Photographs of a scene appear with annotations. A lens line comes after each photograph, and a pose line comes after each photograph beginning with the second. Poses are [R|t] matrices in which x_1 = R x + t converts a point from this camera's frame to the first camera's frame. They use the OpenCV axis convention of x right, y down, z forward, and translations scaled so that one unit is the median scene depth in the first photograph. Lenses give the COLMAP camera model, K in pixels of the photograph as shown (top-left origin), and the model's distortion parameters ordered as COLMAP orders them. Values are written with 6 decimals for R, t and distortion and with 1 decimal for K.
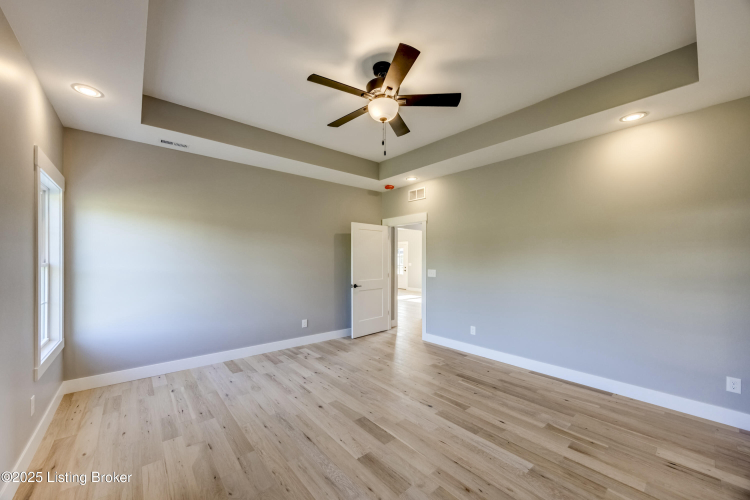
lens RADIAL K [[285.9, 0, 374.7], [0, 285.9, 263.3], [0, 0, 1]] dist [0.000196, 0.000036]
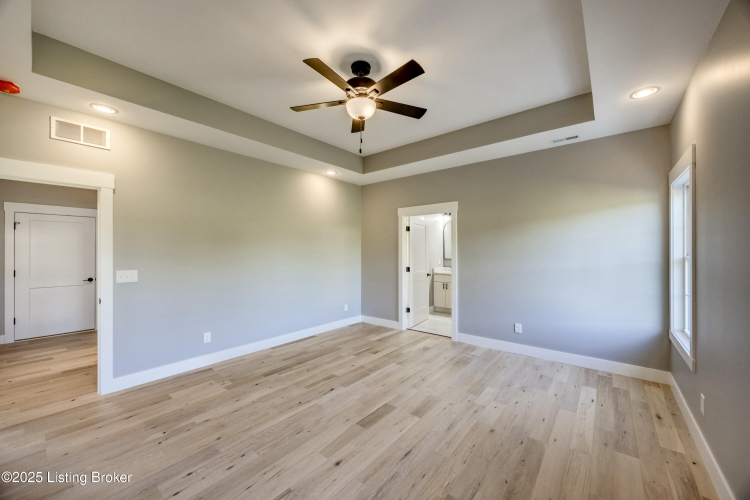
lens RADIAL K [[285.9, 0, 375.9], [0, 285.9, 248.1], [0, 0, 1]] dist [0.000196, 0.000036]
pose [[-0.178958, 0.011277, 0.983792, -0.892175], [0.015559, 0.999842, -0.008630, -0.021672], [-0.983734, 0.013763, -0.179105, 1.009490]]
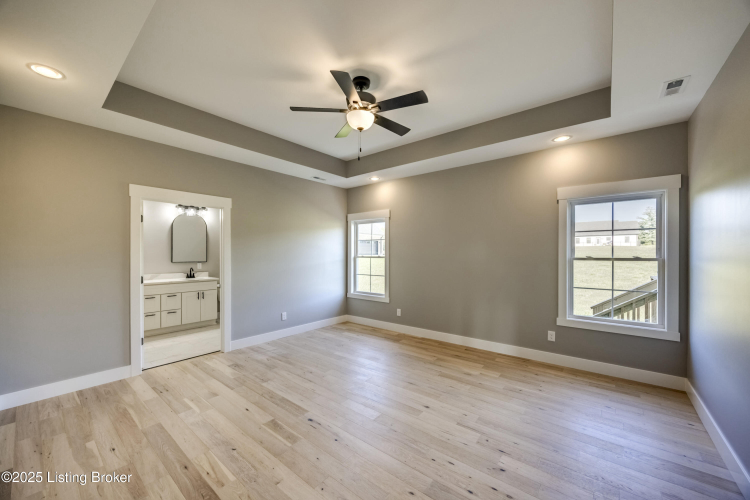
lens RADIAL K [[285.9, 0, 379.6], [0, 285.9, 253.6], [0, 0, 1]] dist [0.000196, 0.000036]
pose [[-0.981418, -0.001057, -0.191878, 0.150772], [-0.003232, 0.999934, 0.011019, -0.026419], [0.191853, 0.011435, -0.981357, 1.879122]]
